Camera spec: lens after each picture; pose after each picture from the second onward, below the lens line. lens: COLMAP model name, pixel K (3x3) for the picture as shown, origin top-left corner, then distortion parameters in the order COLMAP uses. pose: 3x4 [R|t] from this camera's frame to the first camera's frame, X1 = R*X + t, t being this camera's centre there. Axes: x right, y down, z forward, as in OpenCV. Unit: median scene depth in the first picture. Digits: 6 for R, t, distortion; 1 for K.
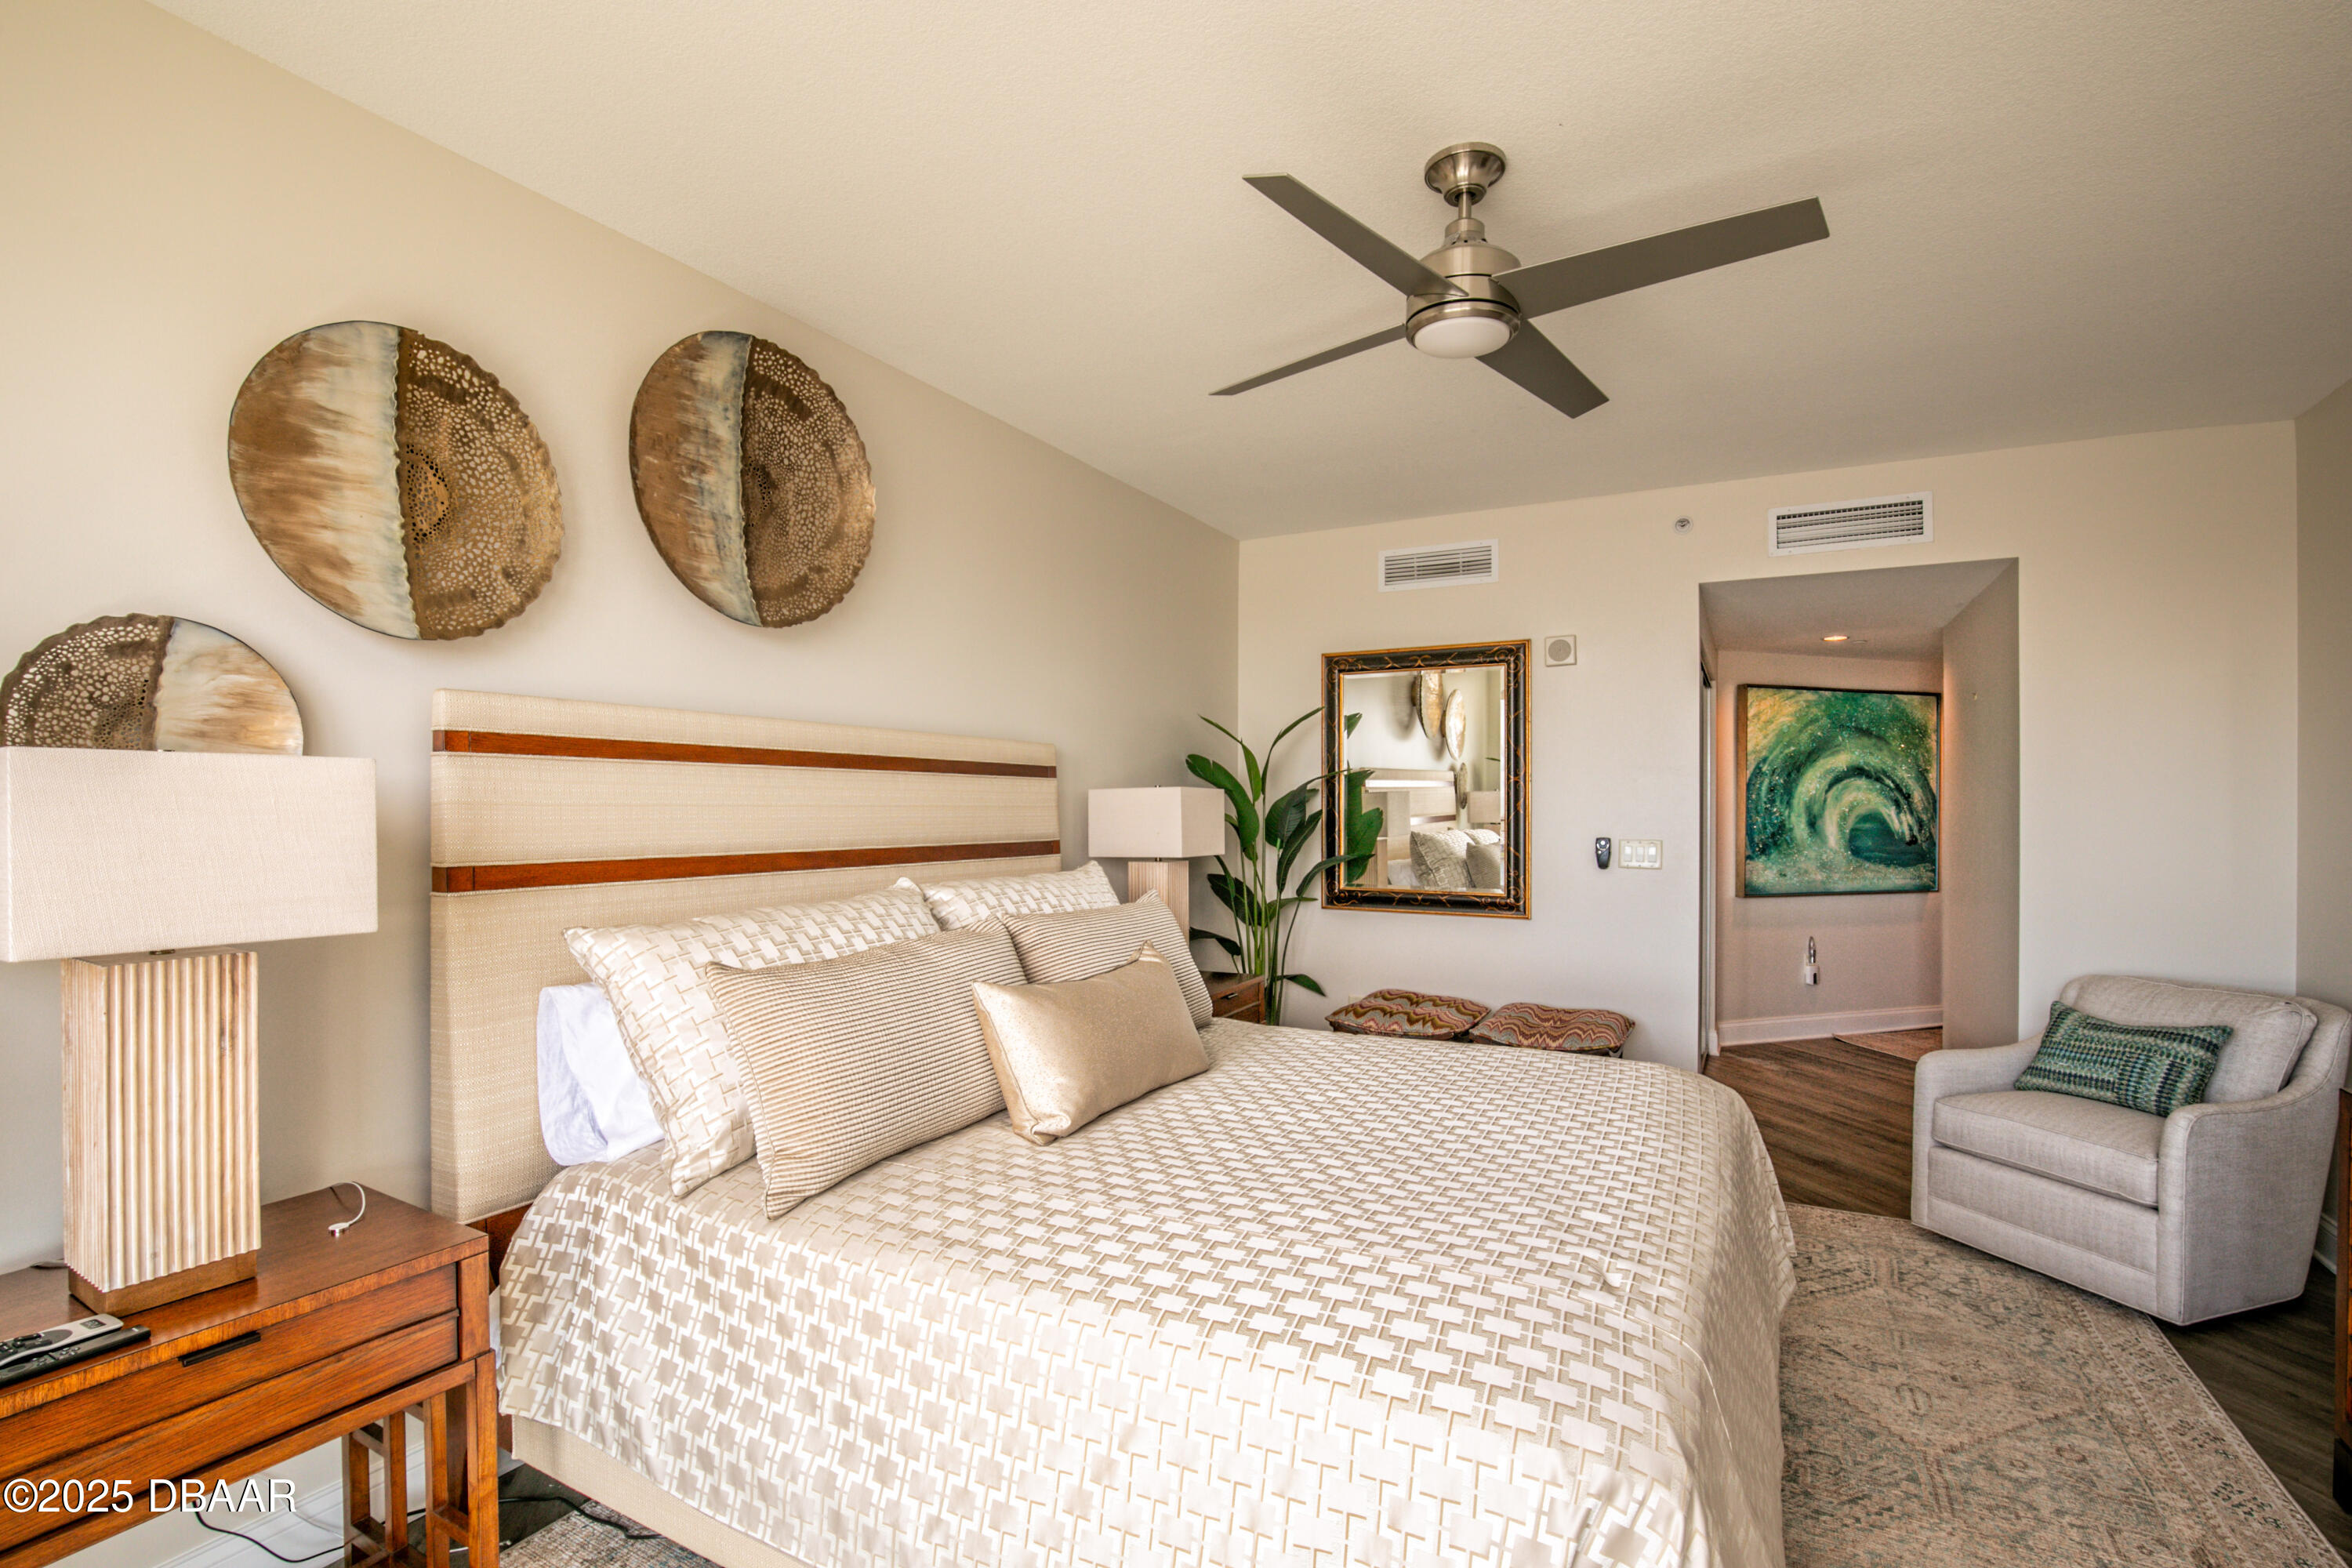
lens RADIAL K [[1083.2, 0, 1173.3], [0, 1083.2, 799.0], [0, 0, 1]] dist [-0.001077, -0.000526]
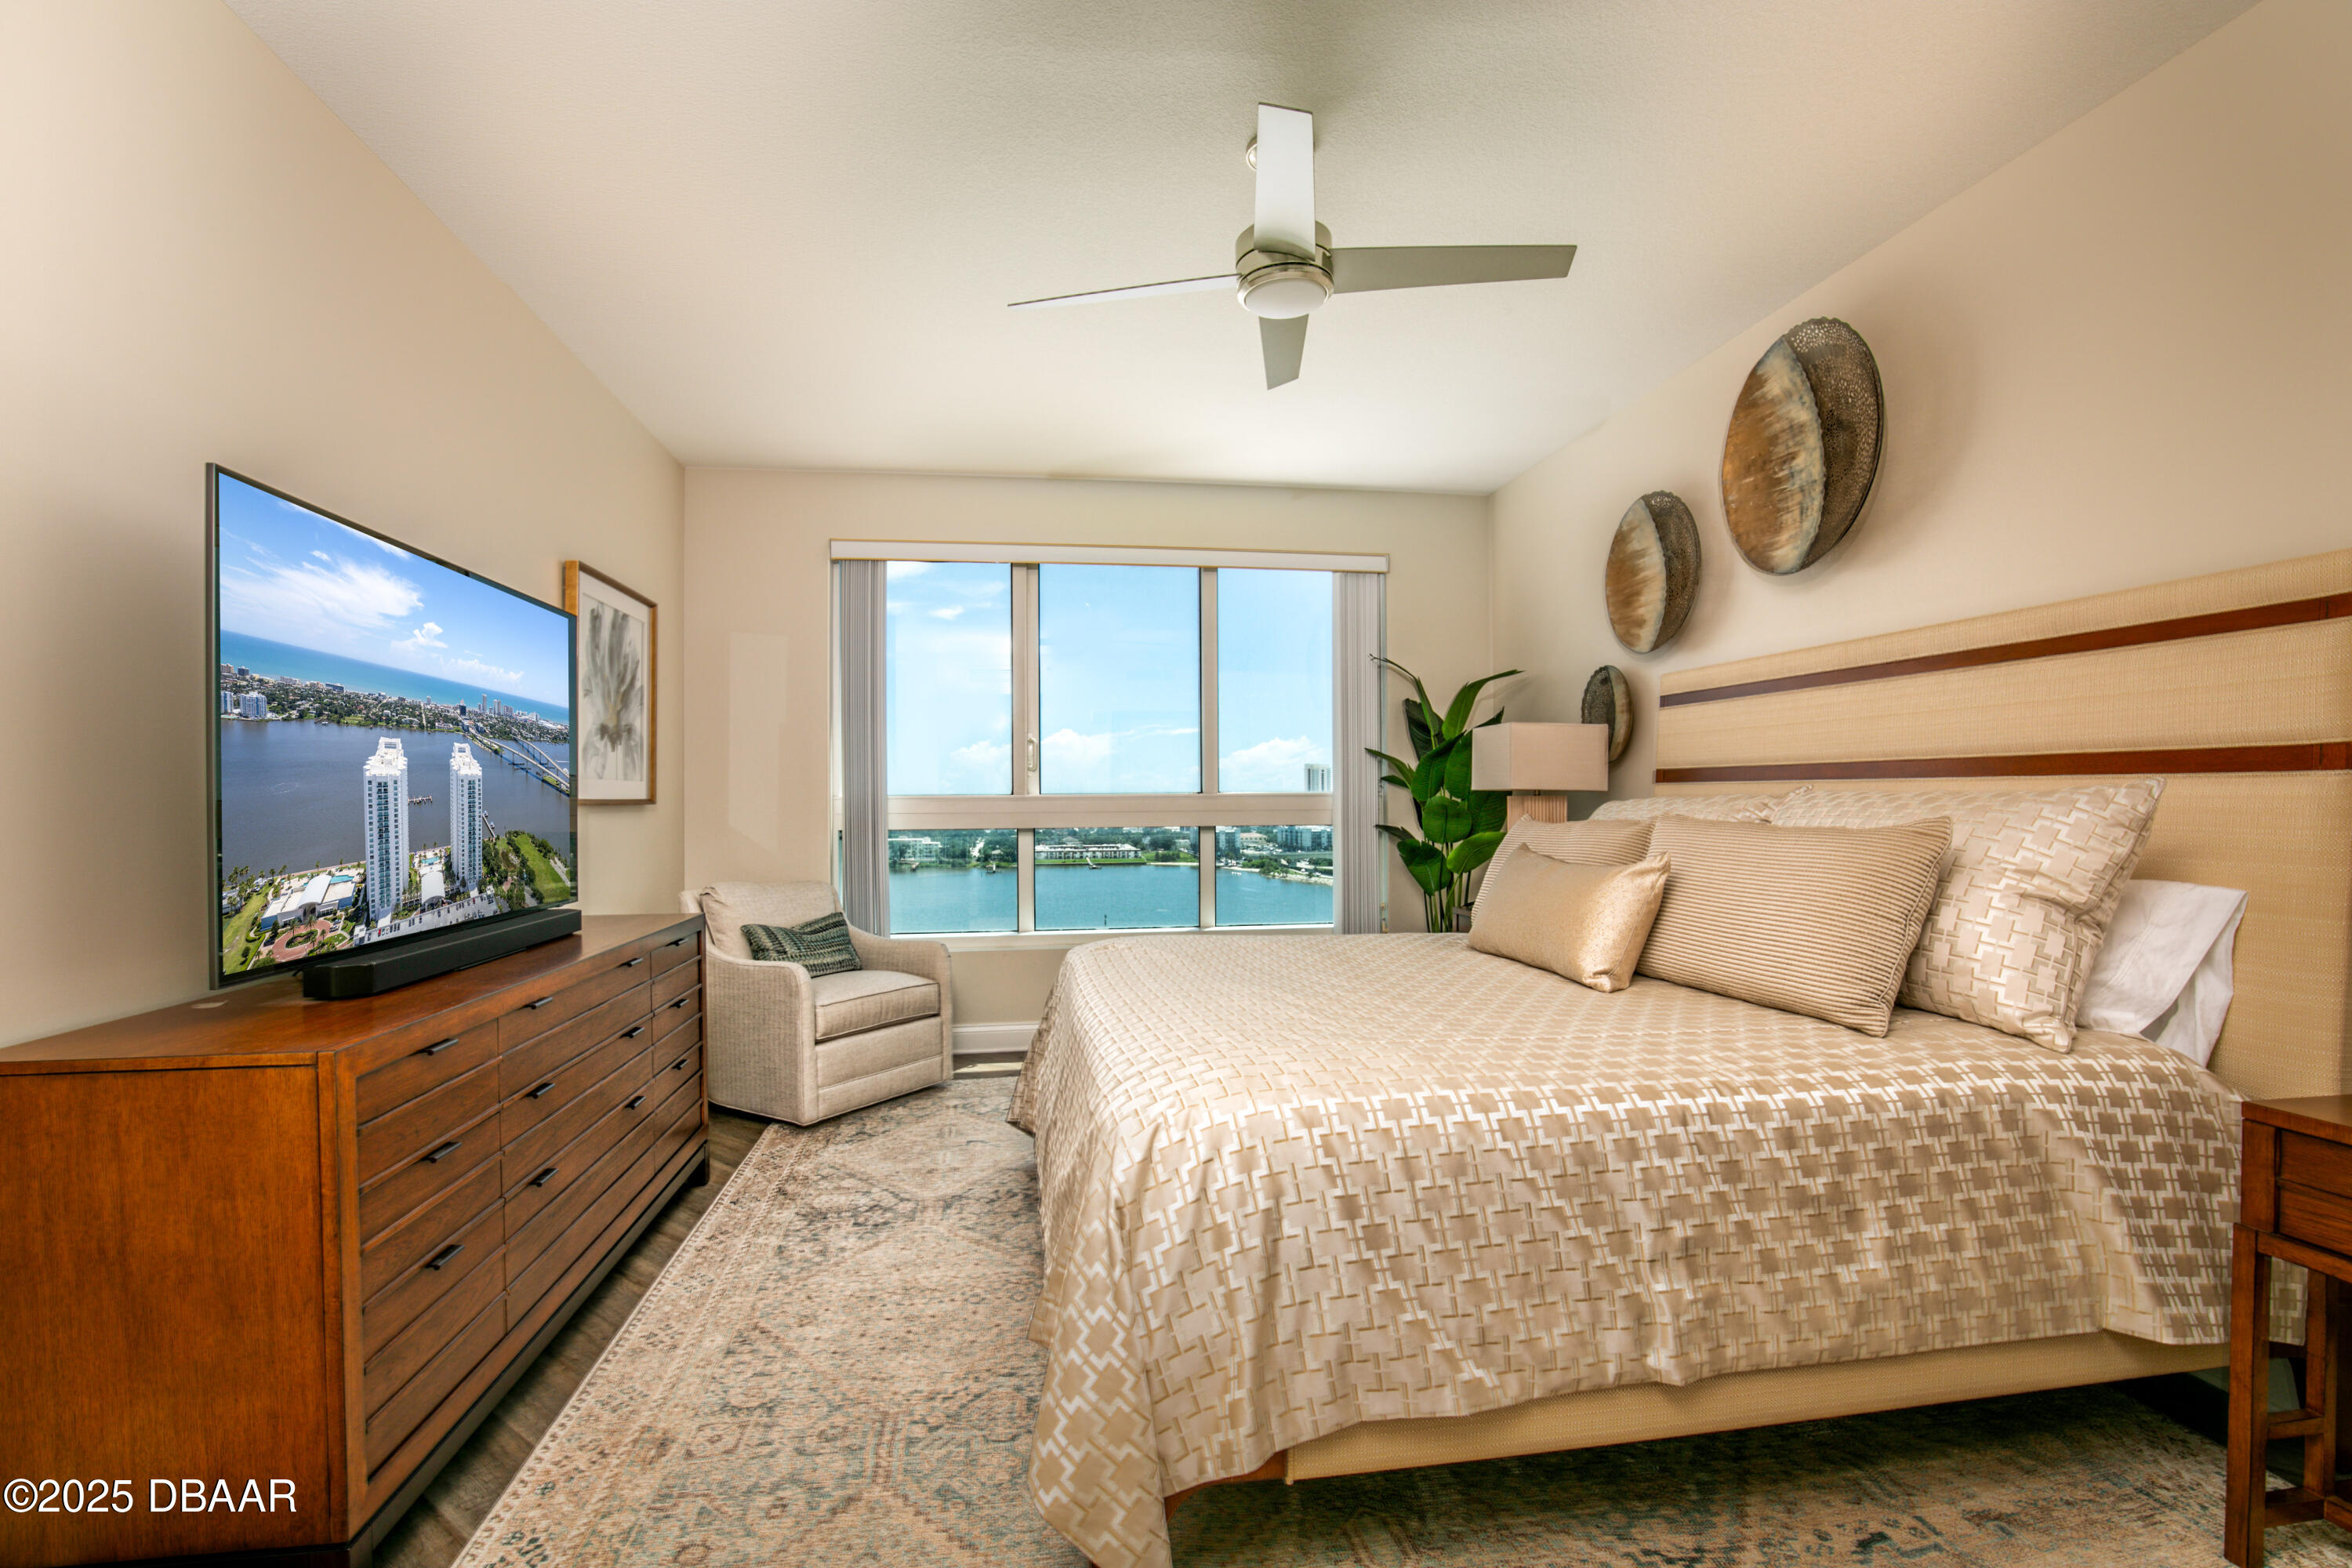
lens RADIAL K [[1083.2, 0, 1190.4], [0, 1083.2, 790.9], [0, 0, 1]] dist [-0.001077, -0.000526]
pose [[-0.797146, 0.005591, -0.603760, 0.858407], [0.003899, 0.999984, 0.004113, 0.066242], [0.603774, 0.000924, -0.797155, 1.576155]]
